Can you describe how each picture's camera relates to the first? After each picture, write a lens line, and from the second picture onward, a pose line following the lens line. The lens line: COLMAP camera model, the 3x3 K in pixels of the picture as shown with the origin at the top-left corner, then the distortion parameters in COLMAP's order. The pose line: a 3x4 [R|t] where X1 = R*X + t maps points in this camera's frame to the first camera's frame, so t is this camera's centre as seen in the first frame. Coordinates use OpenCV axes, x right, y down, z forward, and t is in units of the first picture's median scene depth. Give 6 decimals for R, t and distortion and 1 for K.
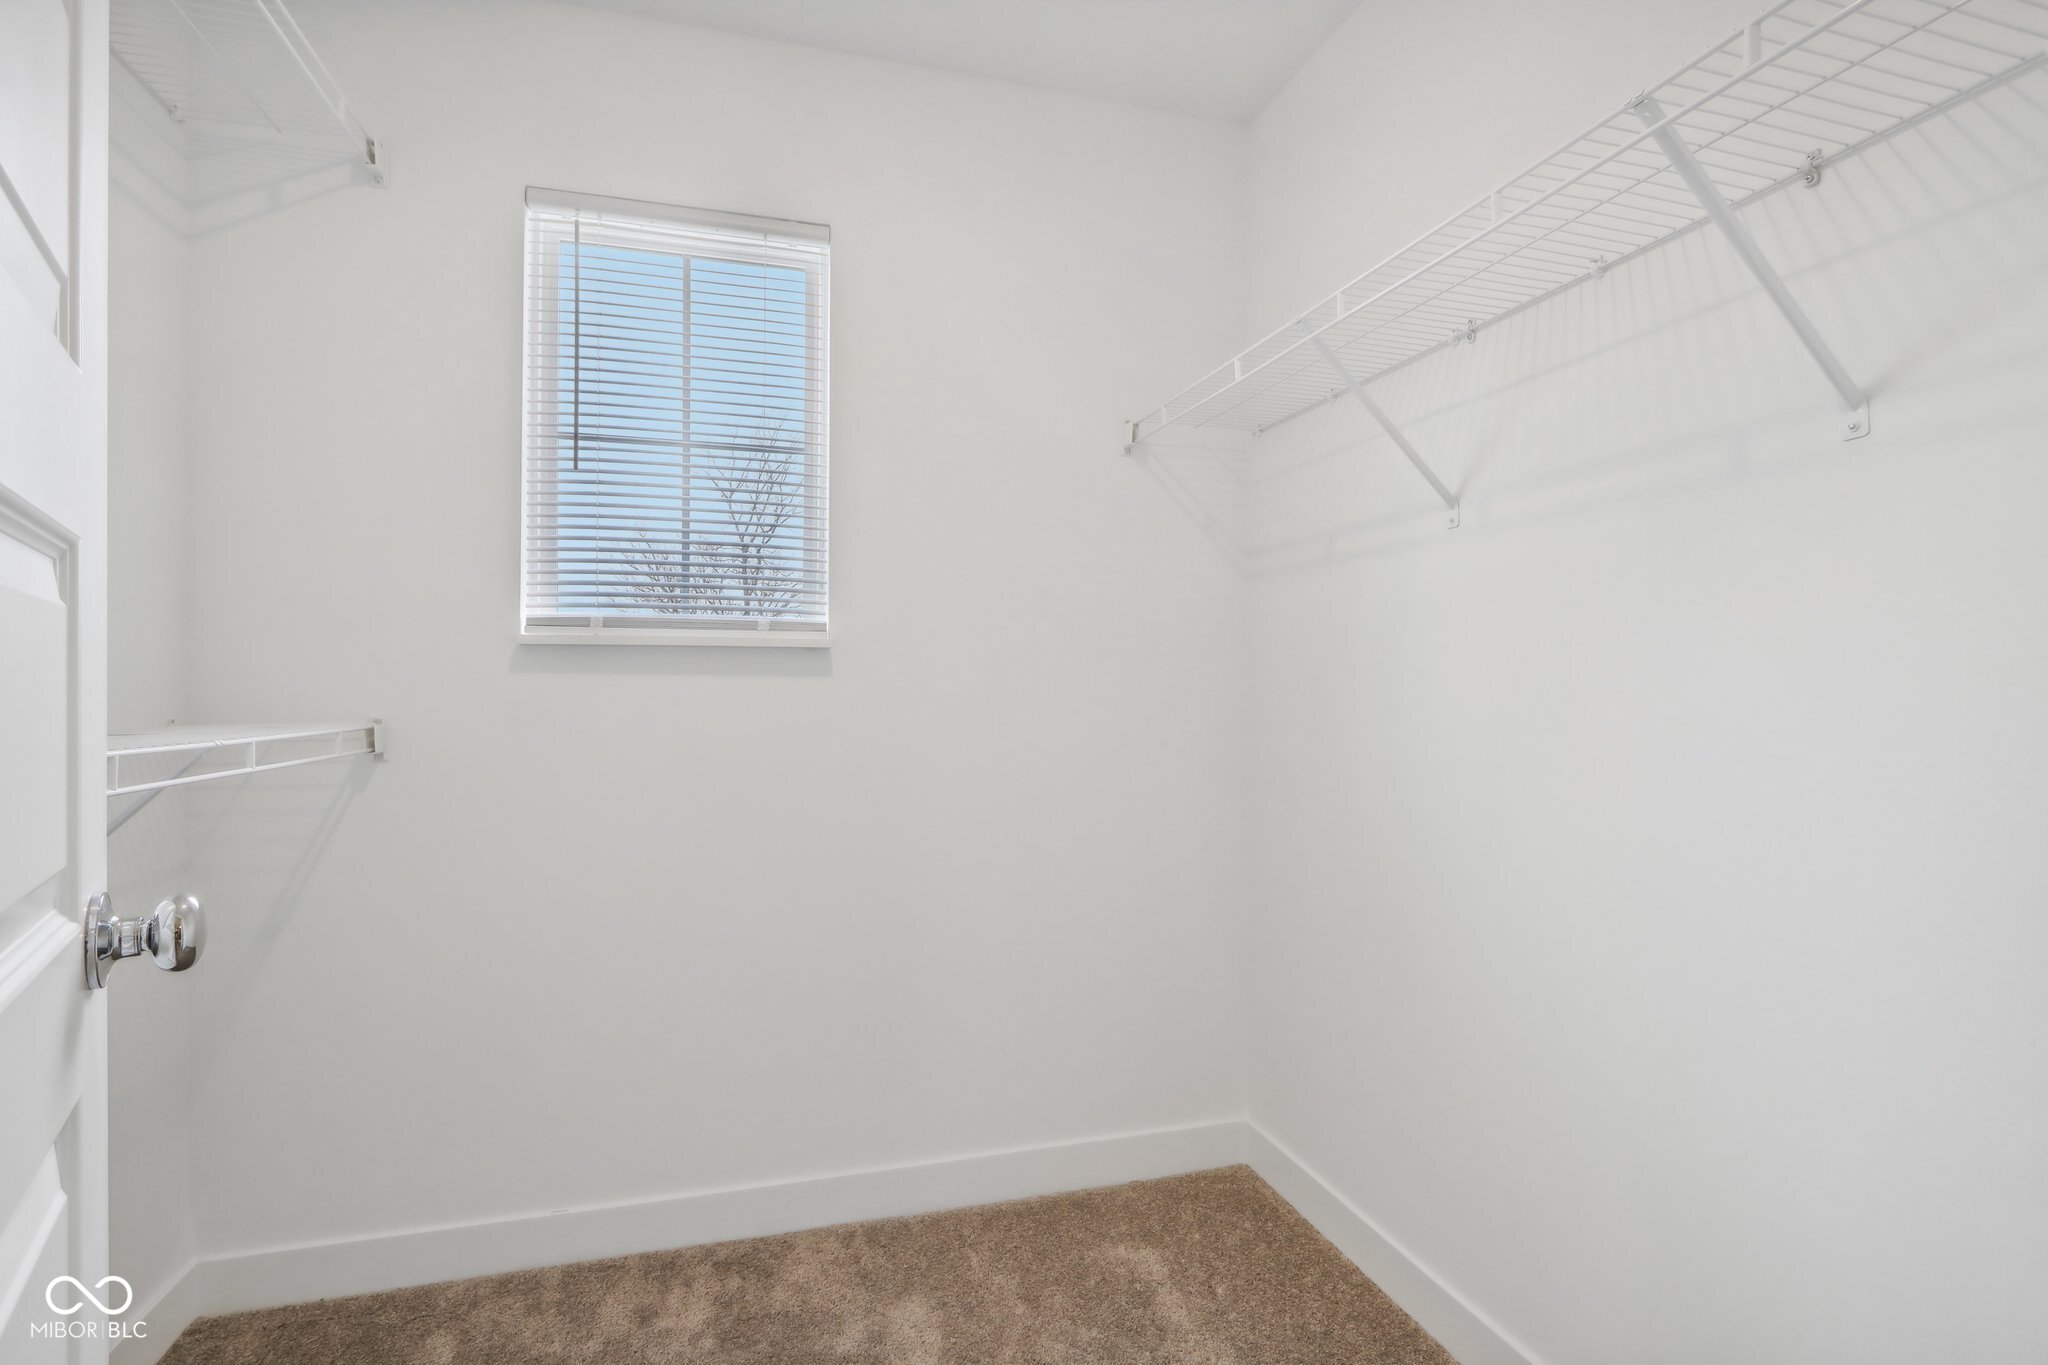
lens RADIAL K [[956.2, 0, 1023.8], [0, 956.2, 688.0], [0, 0, 1]] dist [0.001063, -0.007916]
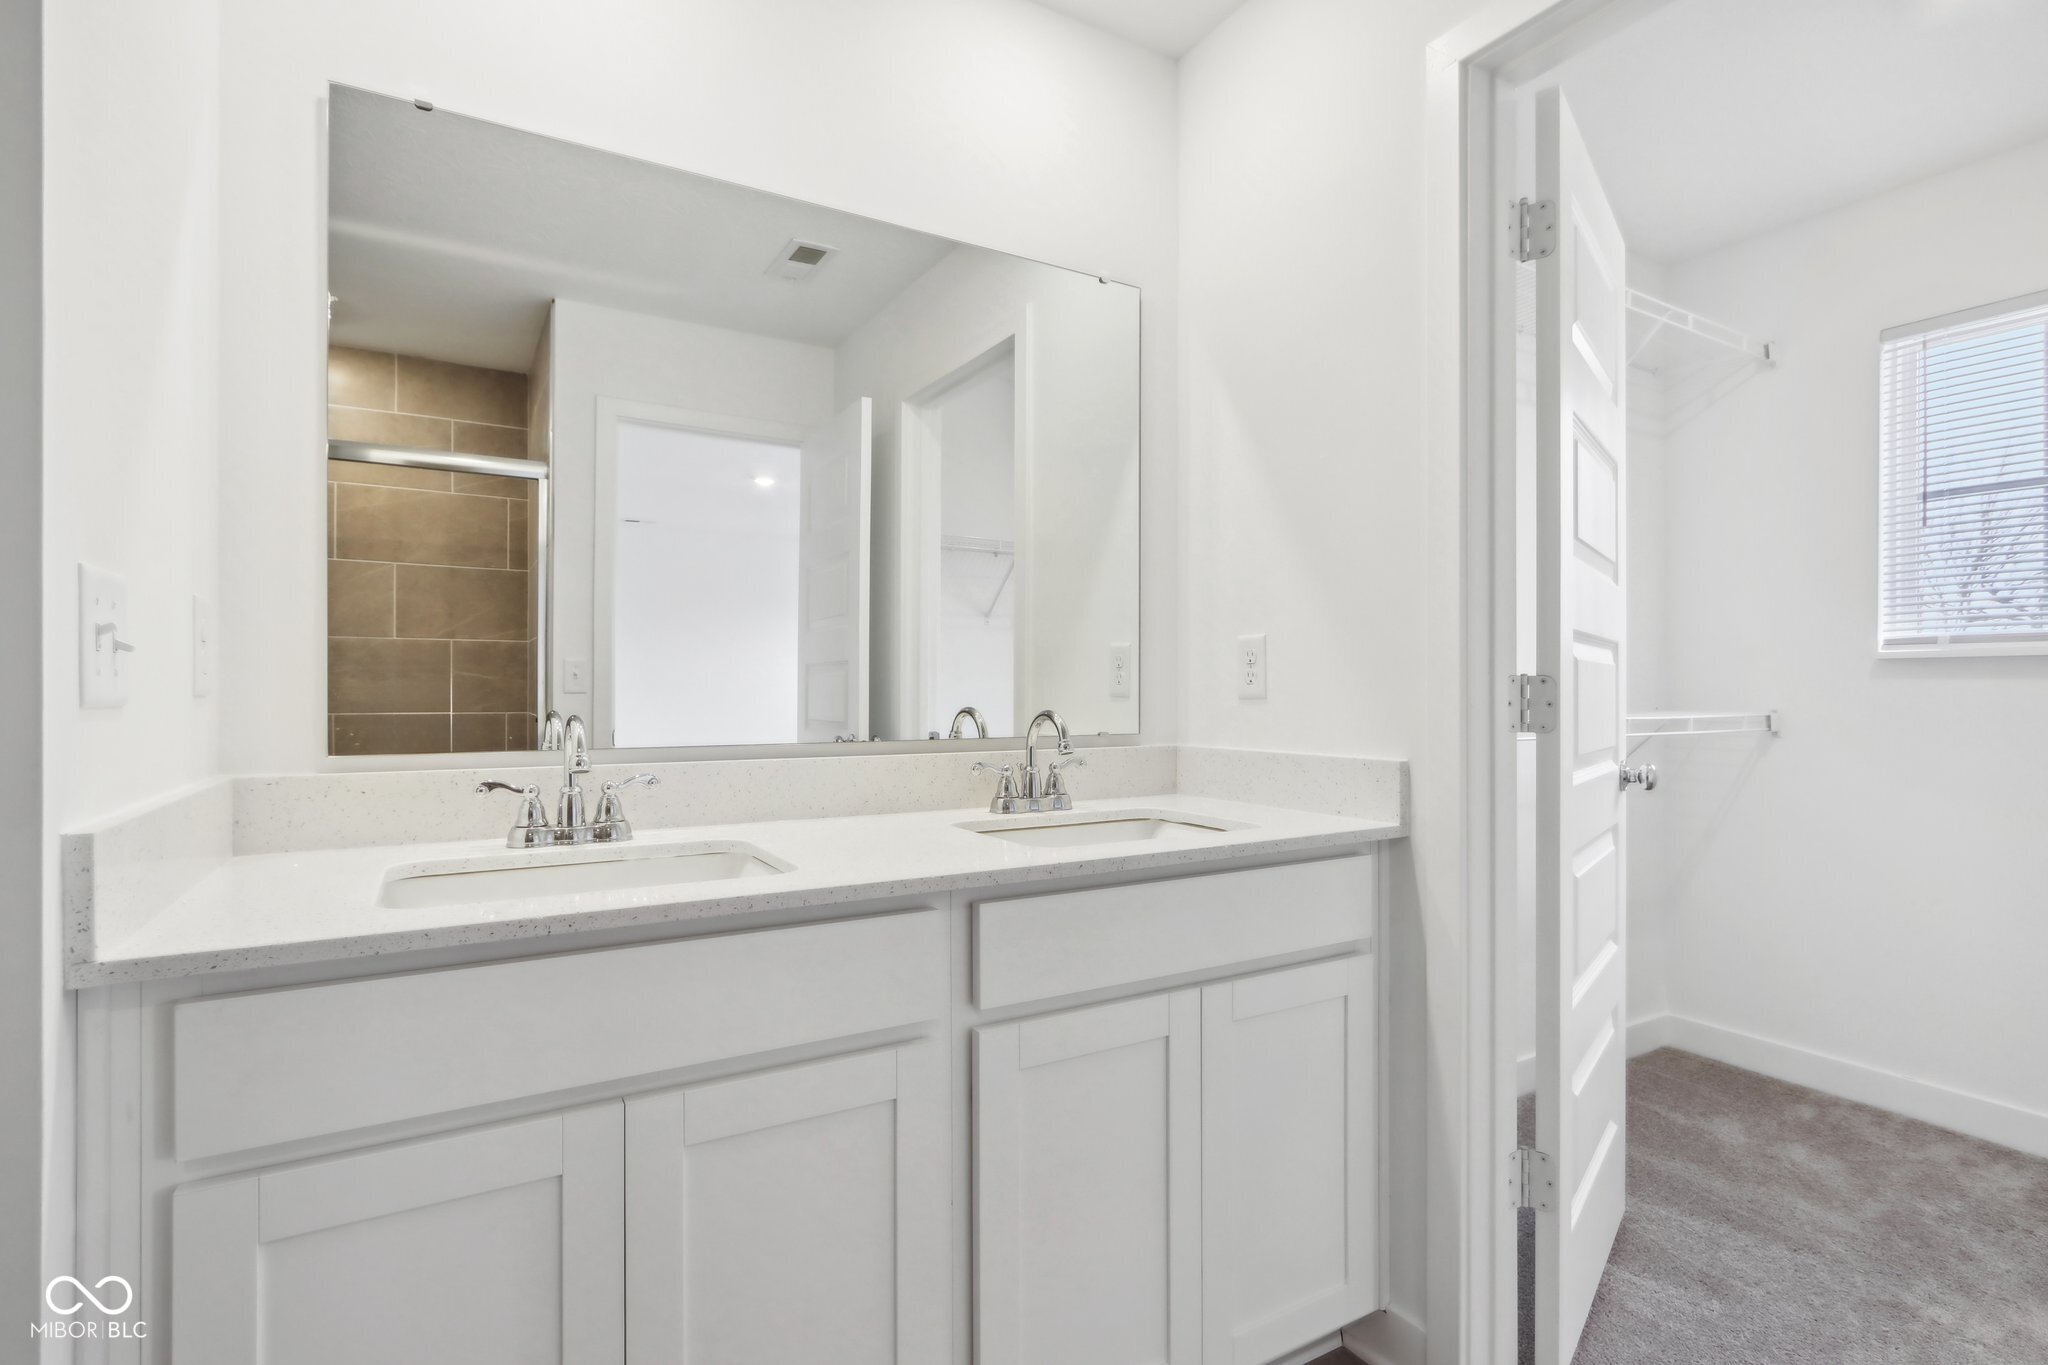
lens RADIAL K [[969.9, 0, 1024.2], [0, 969.9, 688.6], [0, 0, 1]] dist [-0.013108, -0.000168]
pose [[0.240898, 0.000508, -0.970550, 0.581292], [0.000167, 1.000000, 0.000565, -0.003425], [0.970551, -0.000298, 0.240897, -0.598808]]
